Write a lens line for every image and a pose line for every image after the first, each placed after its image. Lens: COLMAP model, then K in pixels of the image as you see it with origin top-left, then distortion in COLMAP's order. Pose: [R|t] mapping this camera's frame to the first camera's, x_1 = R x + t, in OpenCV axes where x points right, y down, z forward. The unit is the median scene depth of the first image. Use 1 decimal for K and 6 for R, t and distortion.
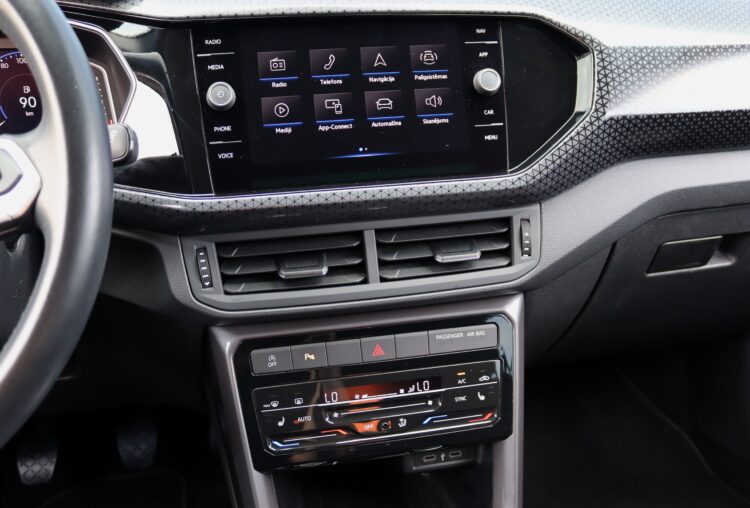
lens RADIAL K [[725.0, 0, 367.3], [0, 725.0, 243.3], [0, 0, 1]] dist [-0.099384, 0.000000]
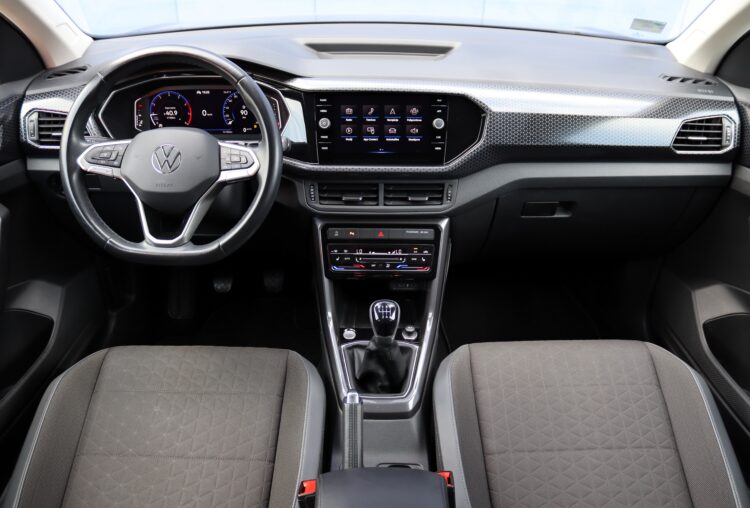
lens RADIAL K [[667.0, 0, 356.4], [0, 667.0, 251.7], [0, 0, 1]] dist [-0.104277, 0.056815]
pose [[0.978778, 0.113898, -0.170355, 0.315485], [-0.092204, 0.987183, 0.130262, -0.073551], [0.183009, -0.111791, 0.976735, -1.160207]]
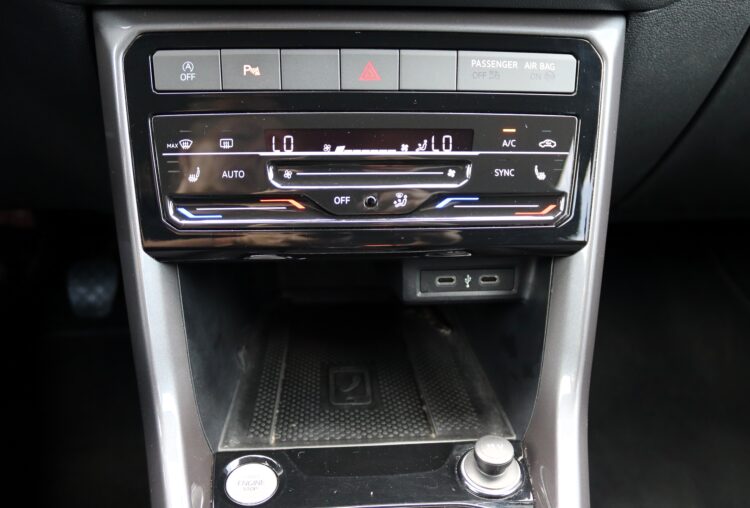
lens RADIAL K [[728.2, 0, 374.7], [0, 728.2, 248.0], [0, 0, 1]] dist [-0.101609, 0.000000]
pose [[0.993035, 0.088201, -0.078111, 0.077465], [-0.080682, 0.992232, 0.094686, 0.232518], [0.085855, -0.087724, 0.992438, 0.405195]]
